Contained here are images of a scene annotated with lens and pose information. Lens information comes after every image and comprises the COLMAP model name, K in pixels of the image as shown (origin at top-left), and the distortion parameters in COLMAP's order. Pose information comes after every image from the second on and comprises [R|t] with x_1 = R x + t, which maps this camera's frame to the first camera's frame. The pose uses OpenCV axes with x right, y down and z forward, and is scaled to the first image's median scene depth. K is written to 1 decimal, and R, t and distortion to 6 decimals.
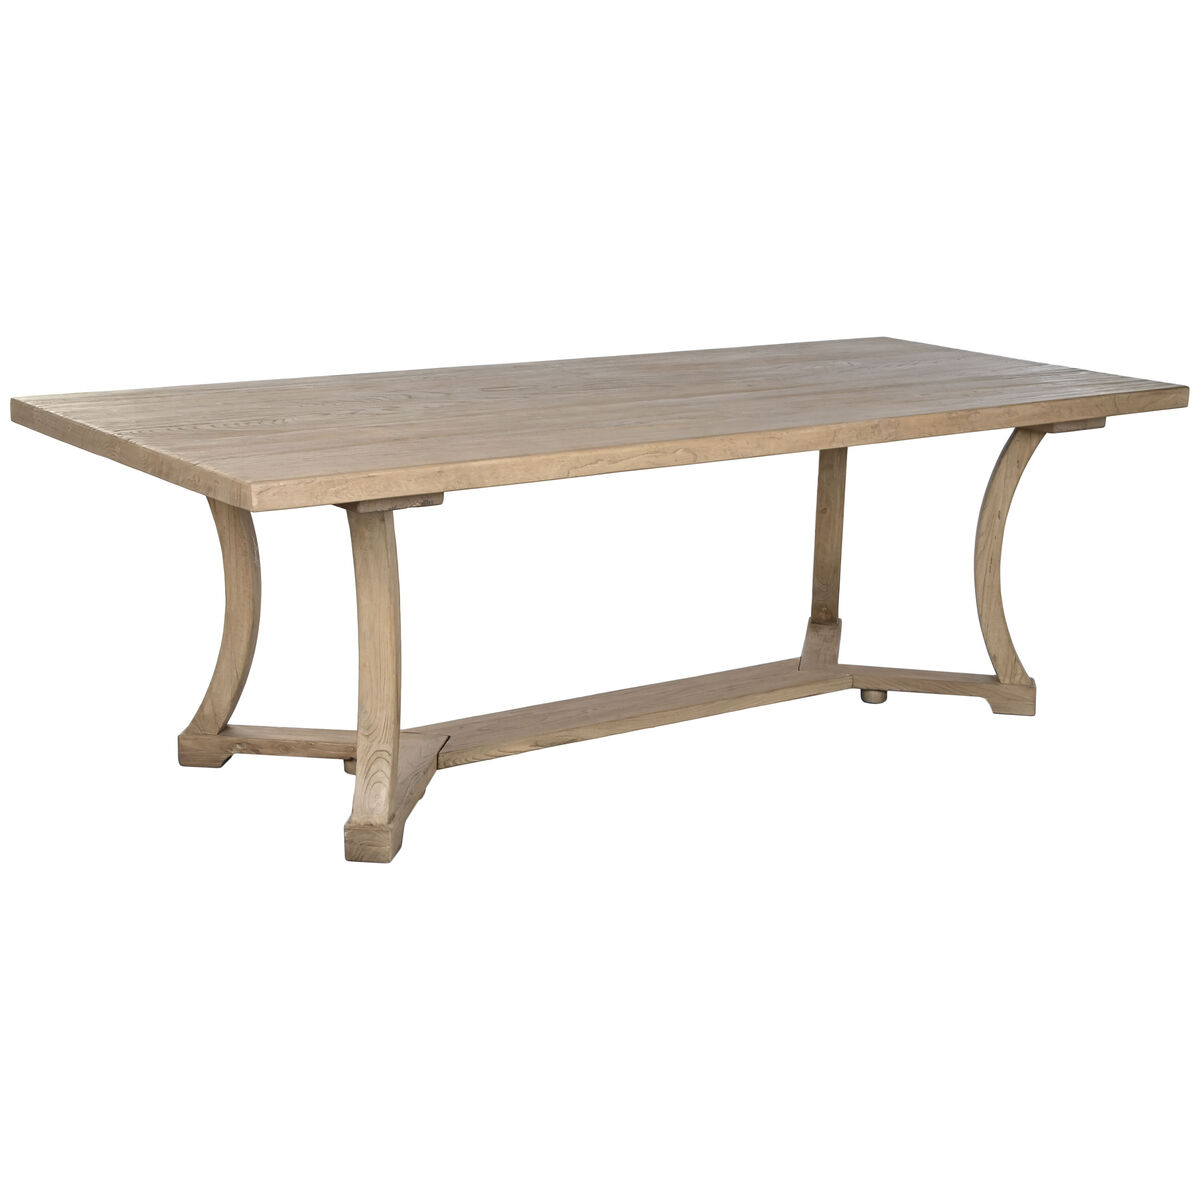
lens RADIAL K [[2309.8, 0, 600.0], [0, 2309.8, 600.0], [0, 0, 1]] dist [0.021405, 0.047512]
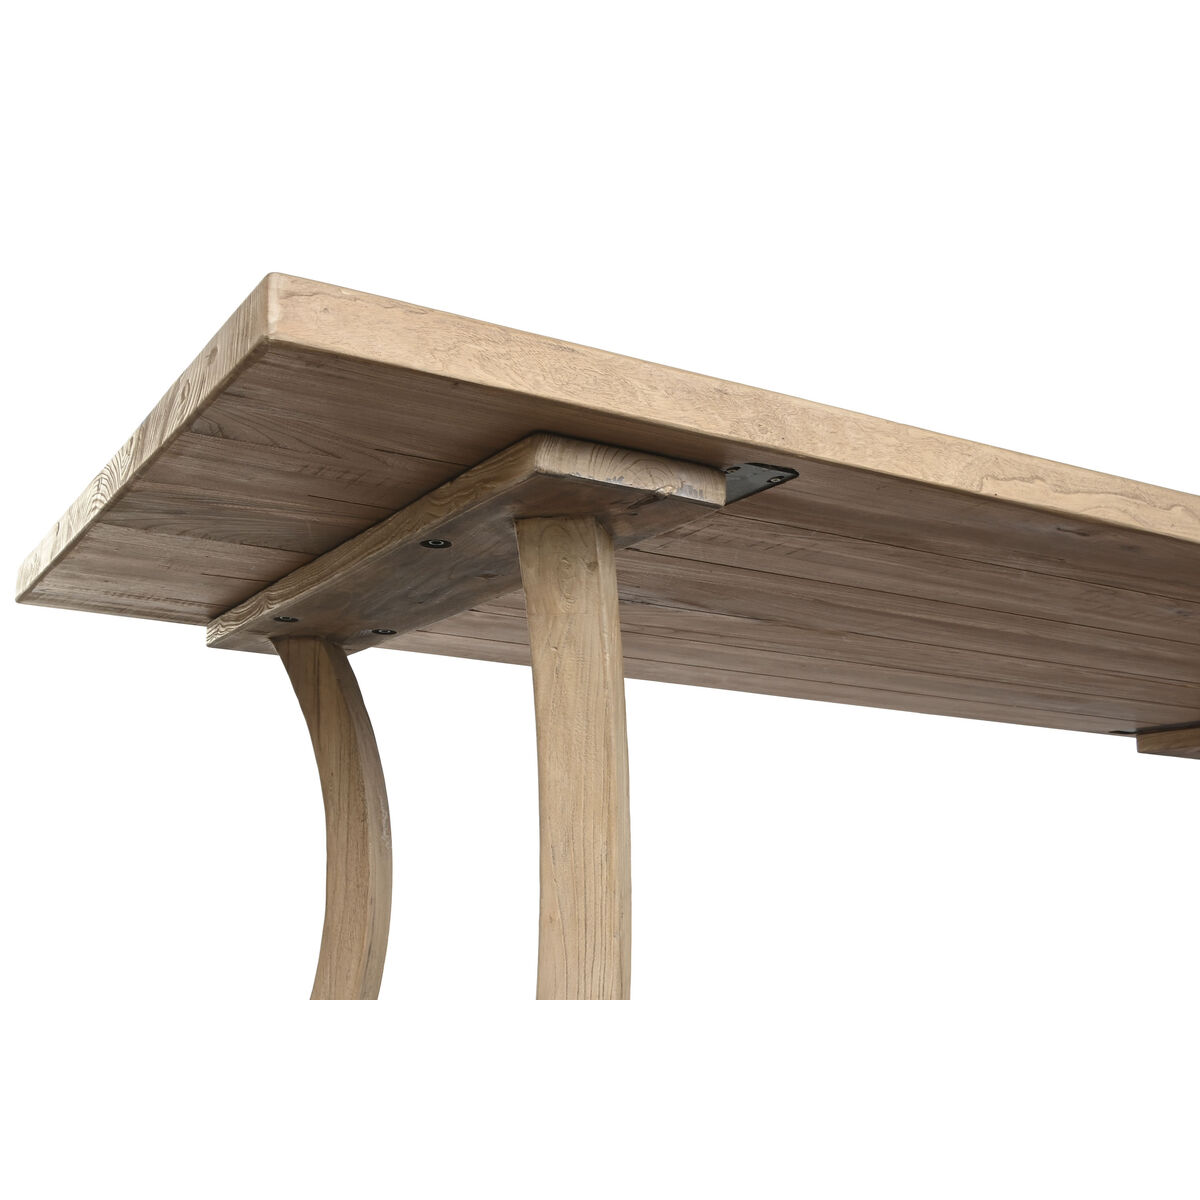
lens RADIAL K [[1408.8, 0, 552.3], [0, 1408.8, 601.1], [0, 0, 1]] dist [-0.018950, -0.004208]
pose [[0.991167, -0.033773, -0.128250, -0.063398], [-0.029114, 0.888034, -0.458856, 0.100073], [0.129387, 0.458536, 0.879206, 0.720992]]
